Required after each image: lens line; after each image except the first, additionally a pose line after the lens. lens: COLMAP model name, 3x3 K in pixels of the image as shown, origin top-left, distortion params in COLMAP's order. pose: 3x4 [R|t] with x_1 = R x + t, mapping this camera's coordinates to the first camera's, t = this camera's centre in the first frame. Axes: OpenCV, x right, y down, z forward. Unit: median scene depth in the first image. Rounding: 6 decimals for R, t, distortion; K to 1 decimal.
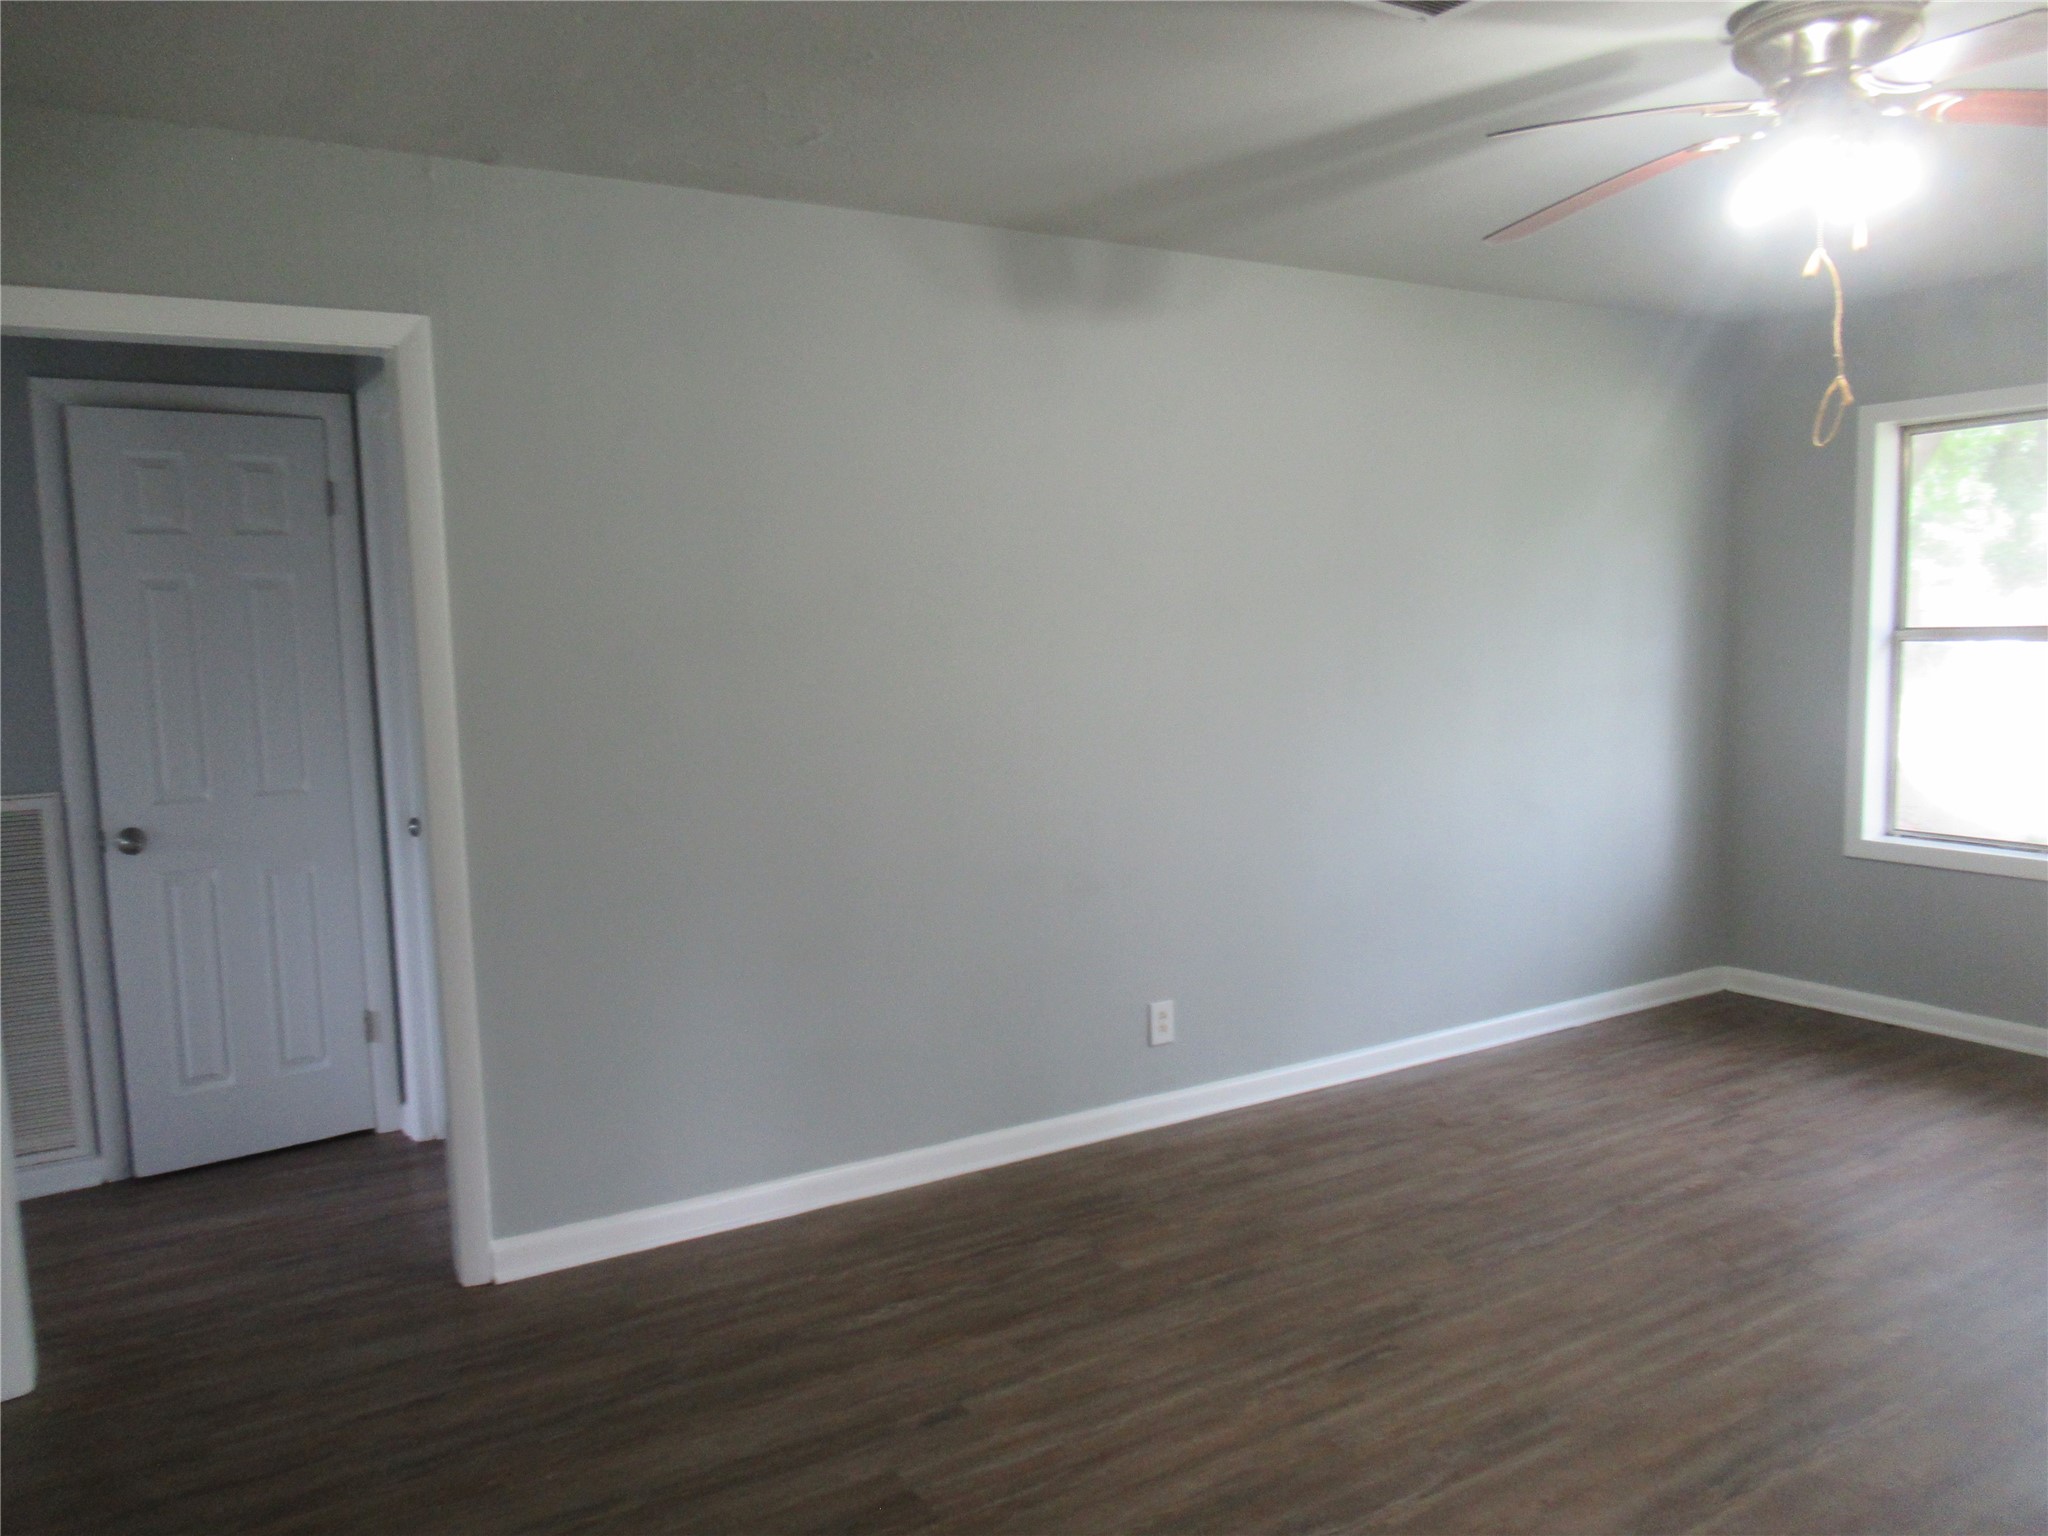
lens RADIAL K [[1534.9, 0, 1026.9], [0, 1534.9, 773.3], [0, 0, 1]] dist [-0.002057, -0.001468]
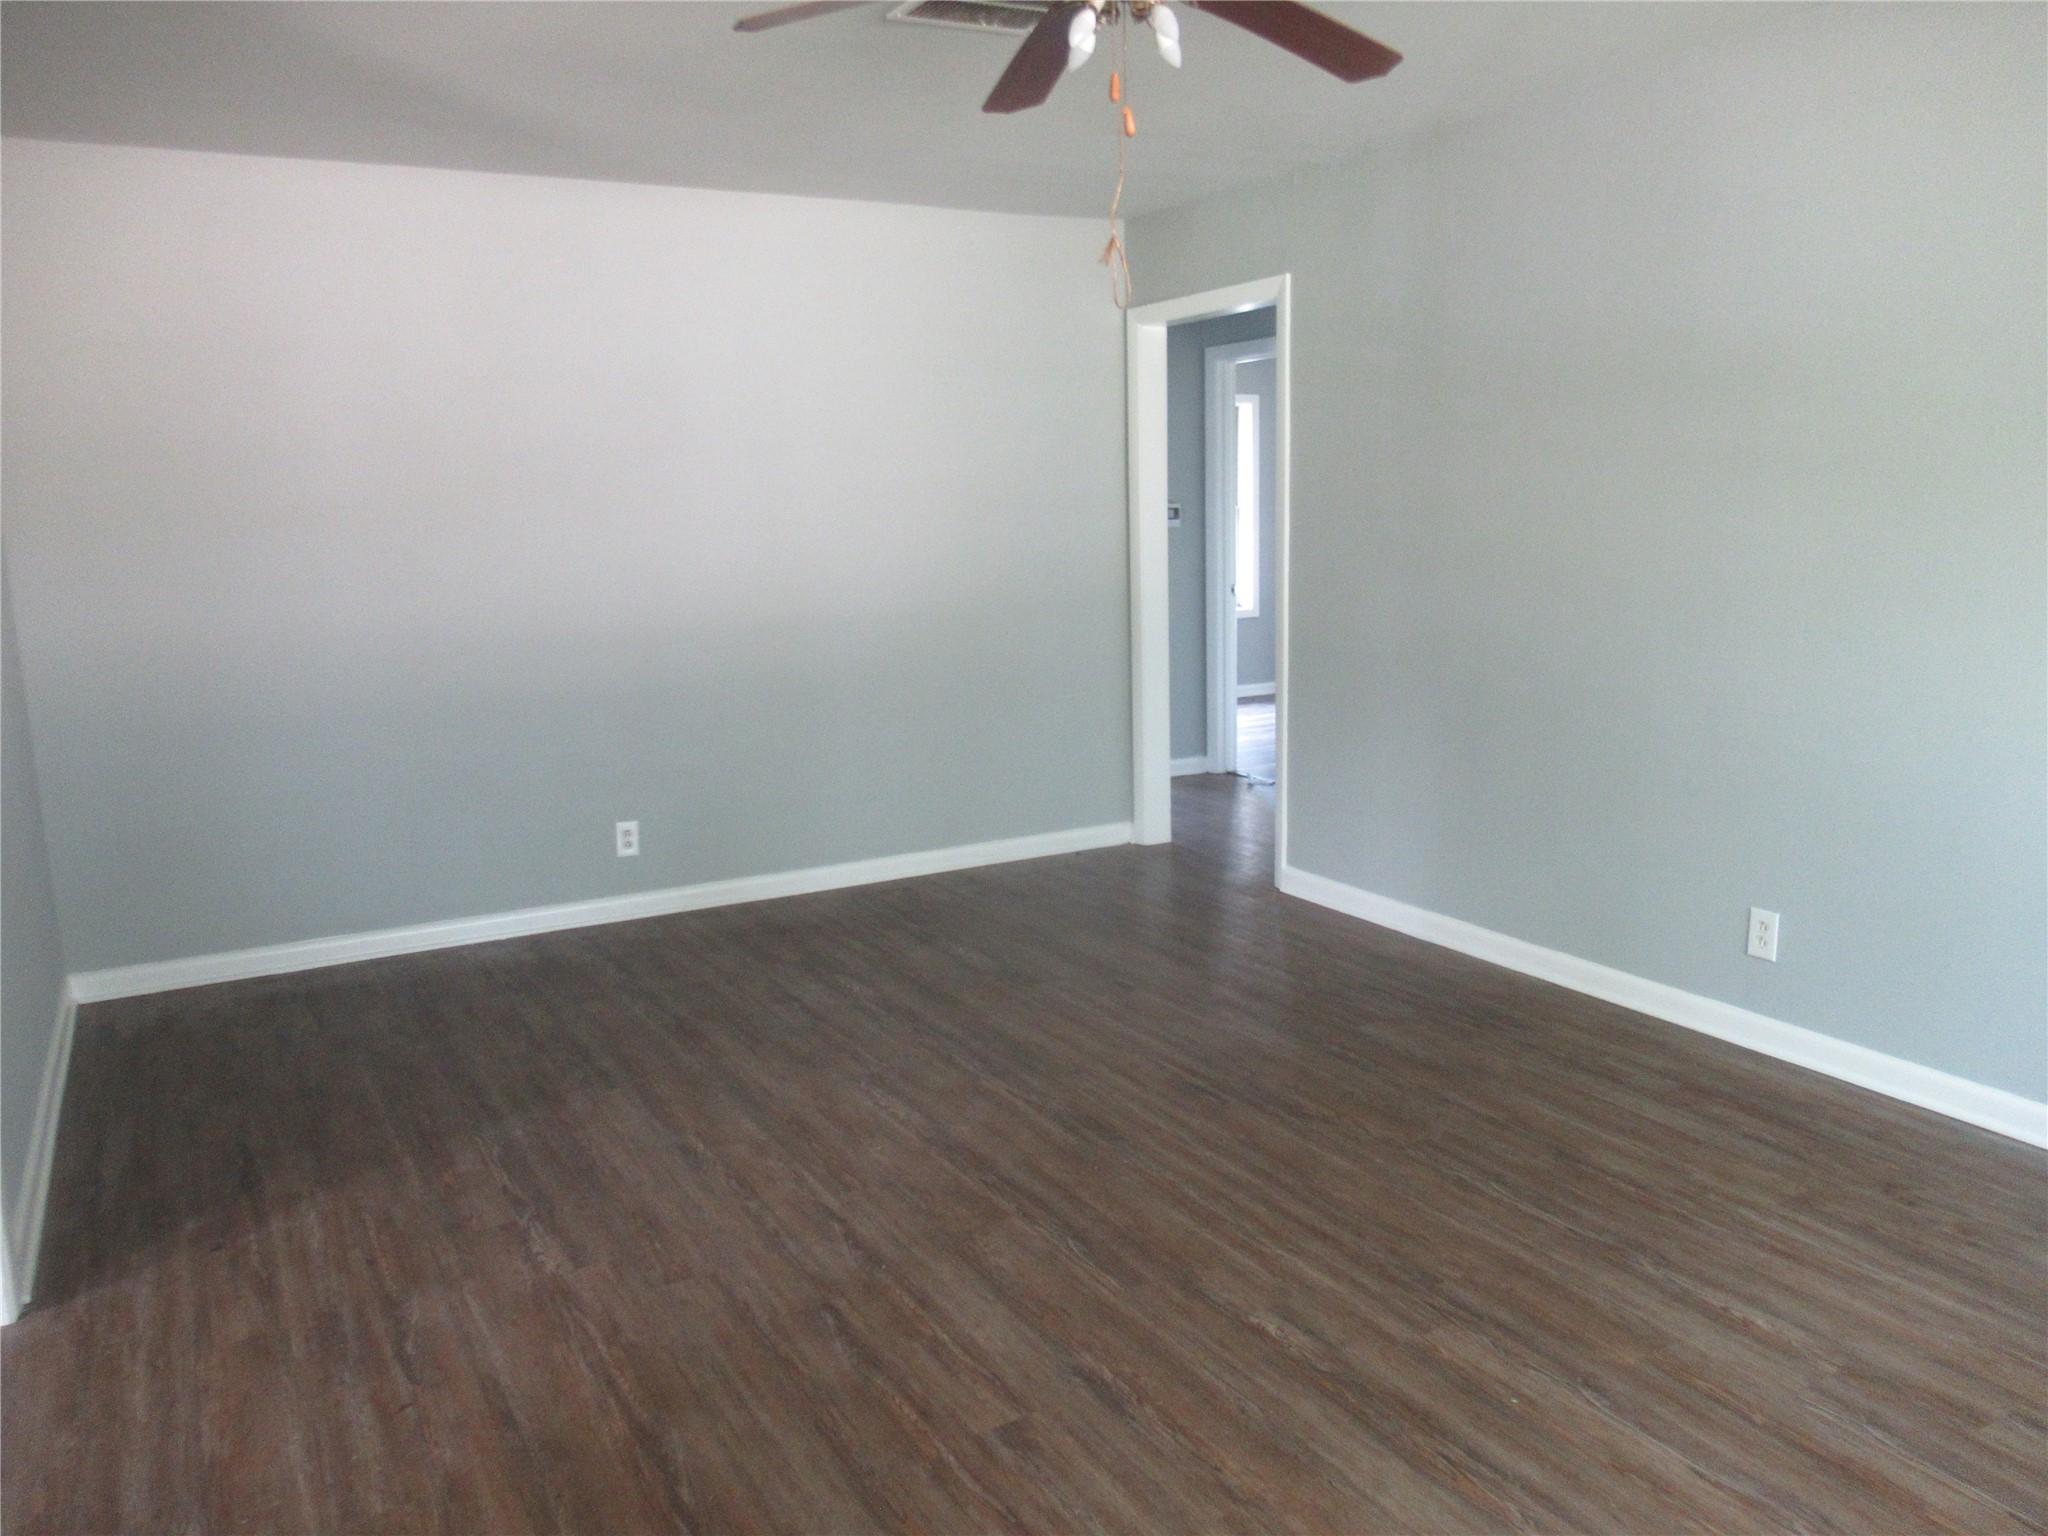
lens RADIAL K [[1534.9, 0, 1026.9], [0, 1534.9, 773.3], [0, 0, 1]] dist [-0.002057, -0.001468]
pose [[-0.053682, 0.196917, -0.978949, 1.076591], [-0.080594, 0.976310, 0.200805, -0.077232], [0.995300, 0.089677, -0.036540, 0.692287]]
